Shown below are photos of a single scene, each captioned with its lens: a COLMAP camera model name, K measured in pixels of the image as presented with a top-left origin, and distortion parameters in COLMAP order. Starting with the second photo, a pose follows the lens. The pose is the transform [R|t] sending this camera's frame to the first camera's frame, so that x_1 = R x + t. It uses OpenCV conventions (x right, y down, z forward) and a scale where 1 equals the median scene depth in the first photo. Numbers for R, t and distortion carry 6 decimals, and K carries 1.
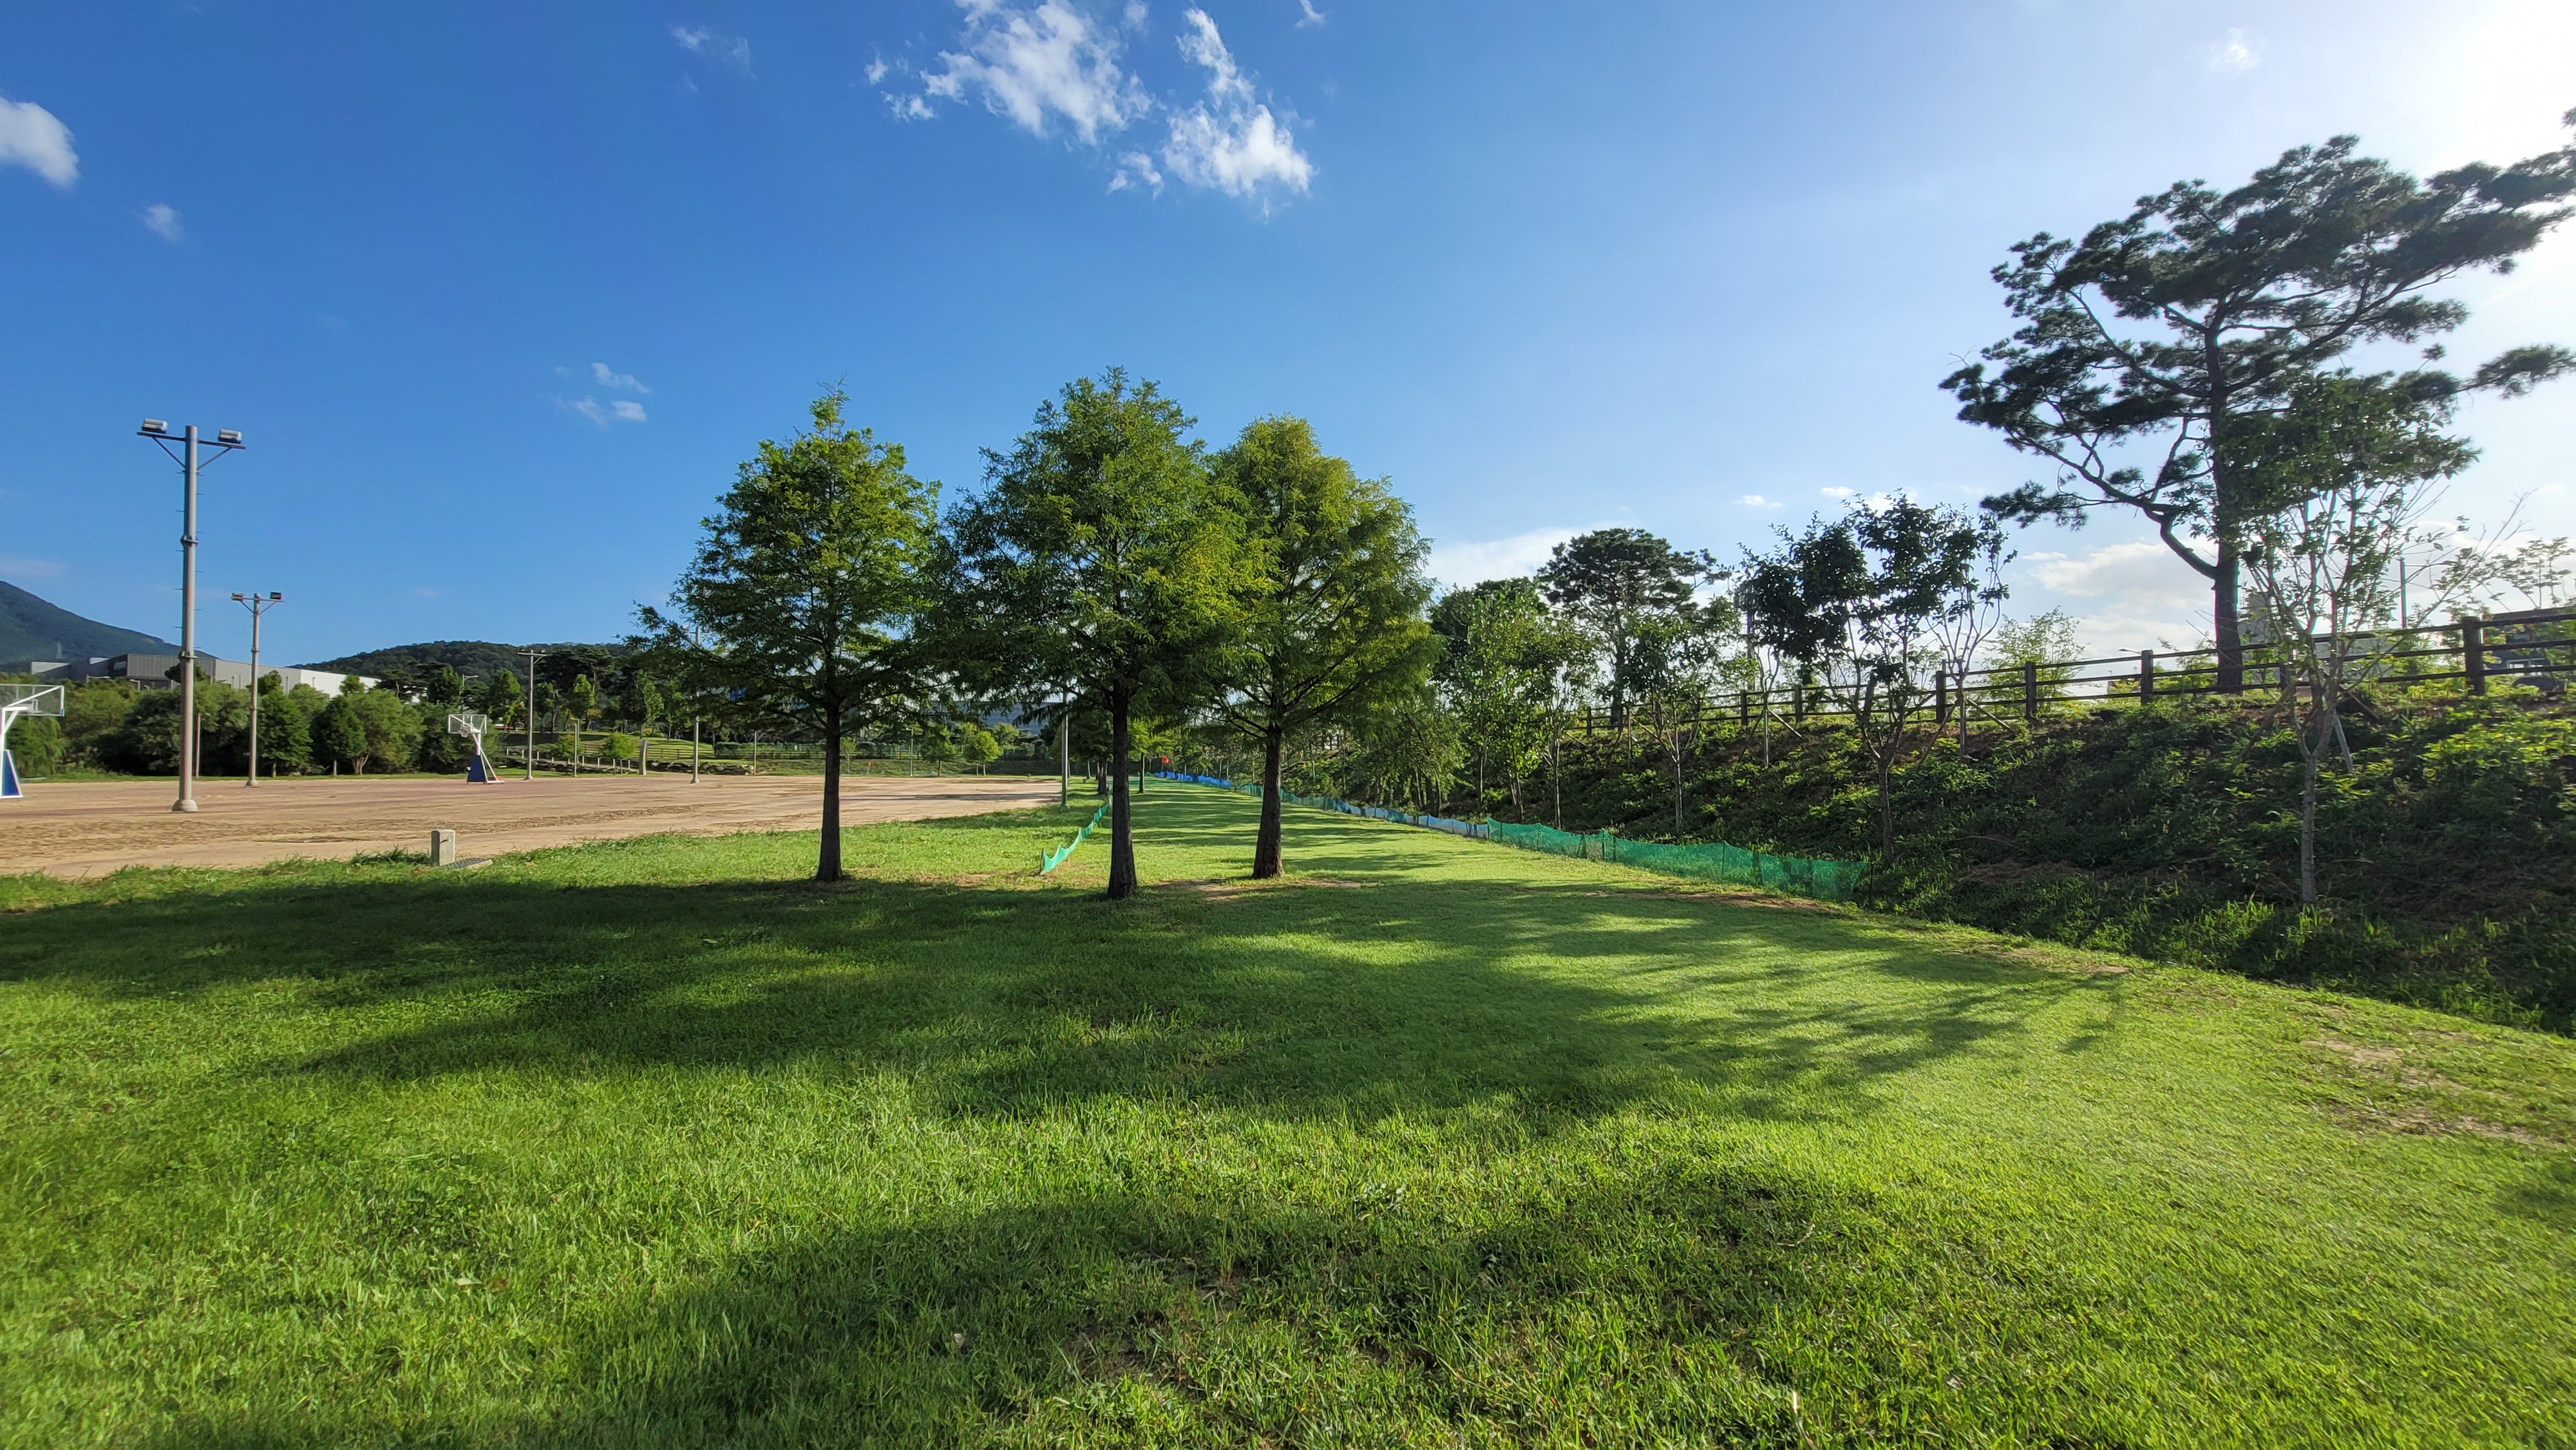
lens RADIAL K [[1068.3, 0, 1288.0], [0, 1068.3, 725.0], [0, 0, 1]] dist [-0.001181, 0.000177]
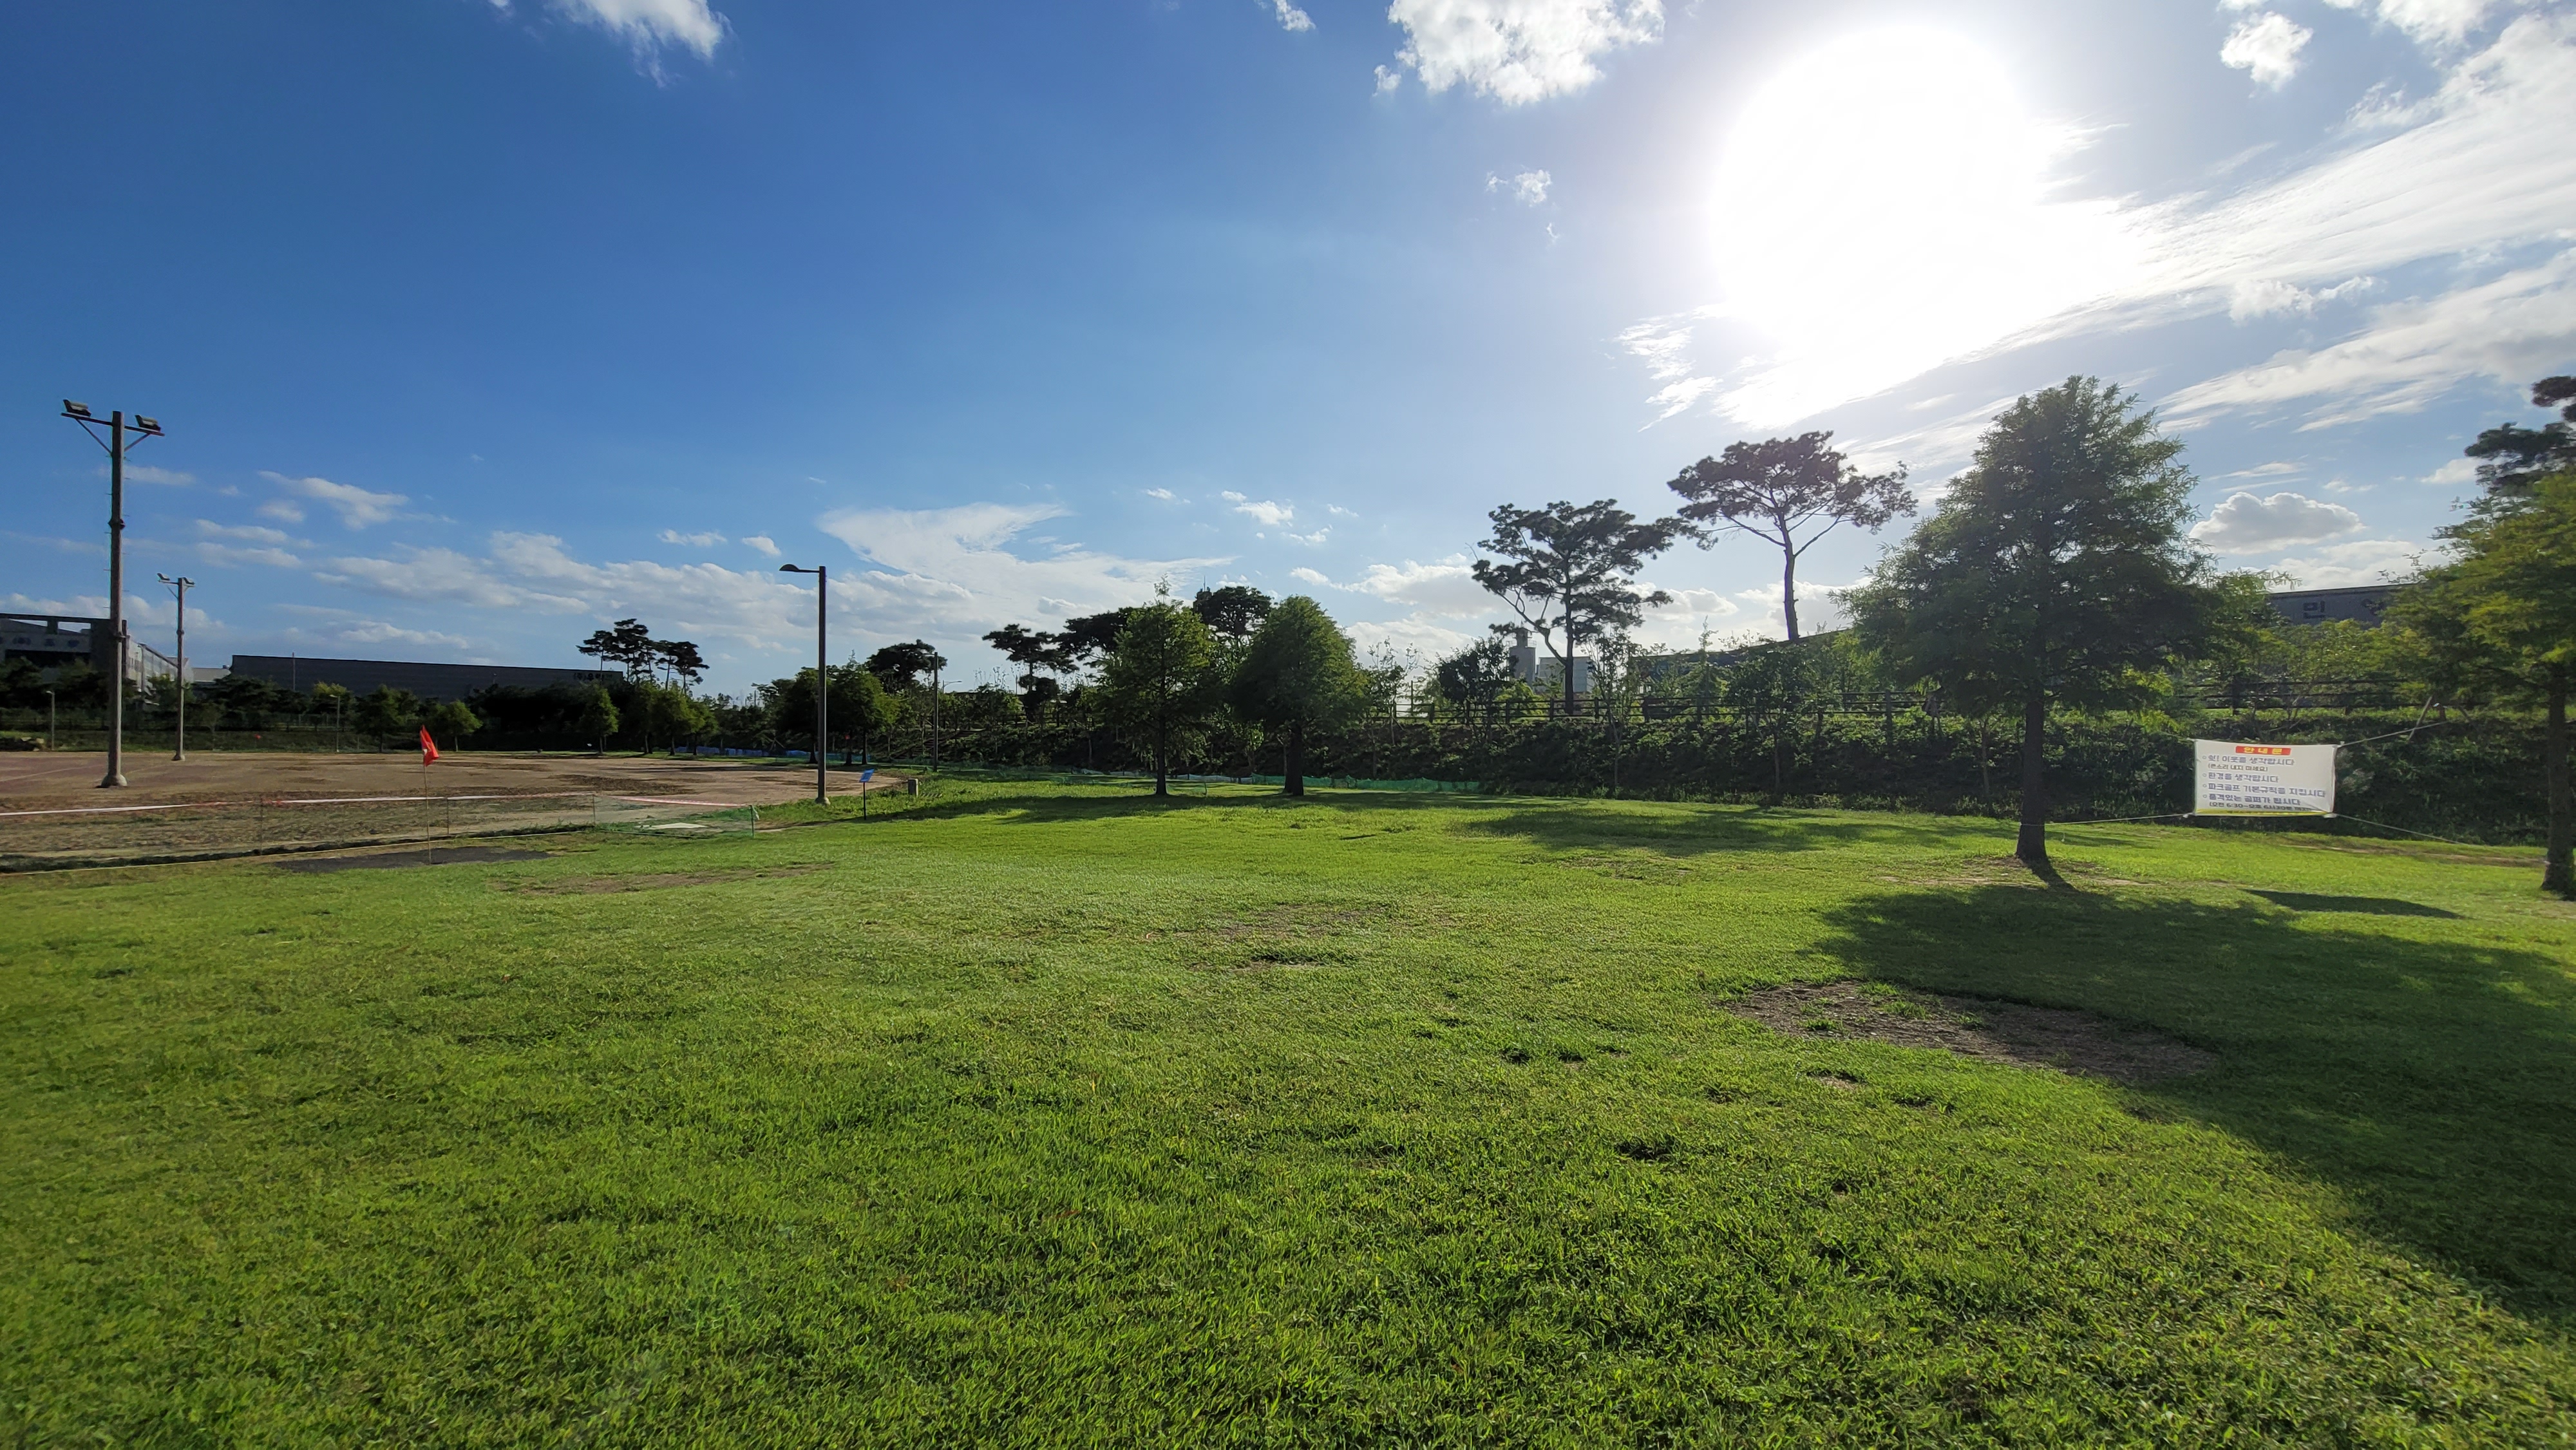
lens RADIAL K [[1068.3, 0, 1288.0], [0, 1068.3, 725.0], [0, 0, 1]] dist [-0.001181, 0.000177]
pose [[0.855279, 0.012006, 0.518028, -0.423349], [-0.023728, 0.999590, 0.016009, -0.014275], [-0.517624, -0.025984, 0.855214, -0.339566]]
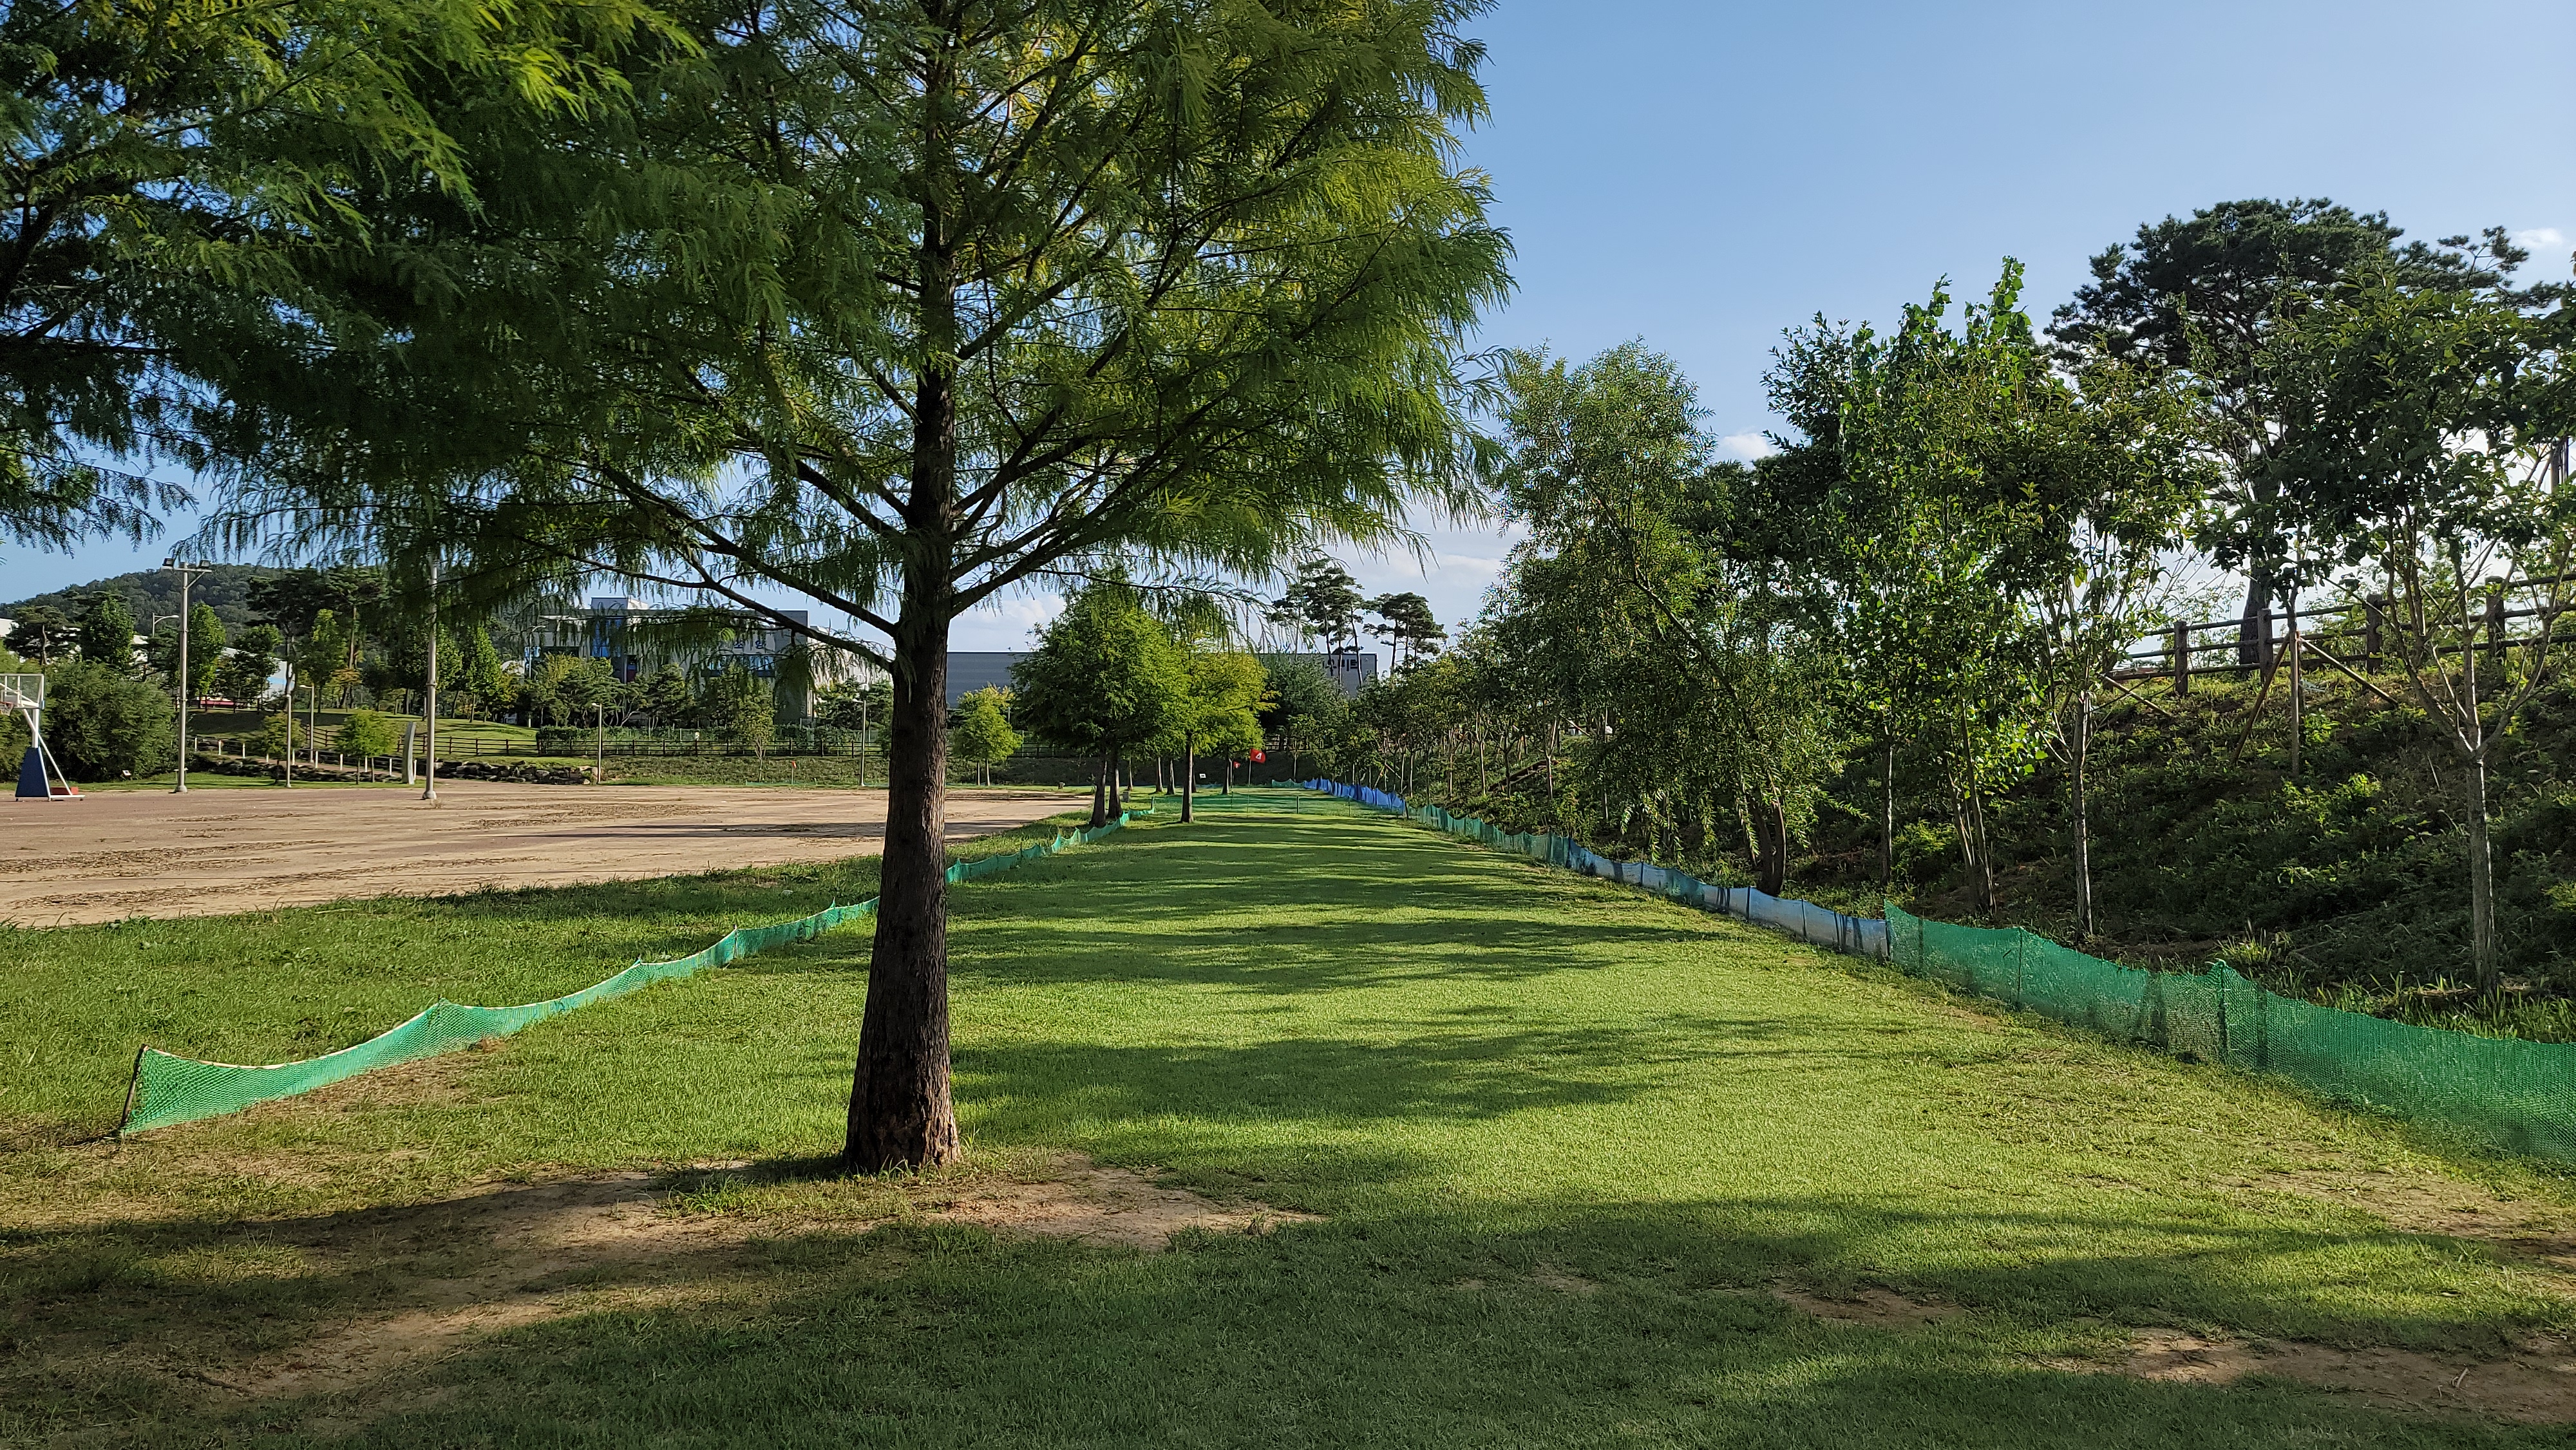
lens RADIAL K [[1821.4, 0, 1288.0], [0, 1821.4, 725.0], [0, 0, 1]] dist [0.024084, -0.003298]
pose [[0.983448, -0.003217, -0.181164, 0.104527], [0.005606, 0.999904, 0.012675, 0.015984], [0.181106, -0.013481, 0.983371, 0.357893]]
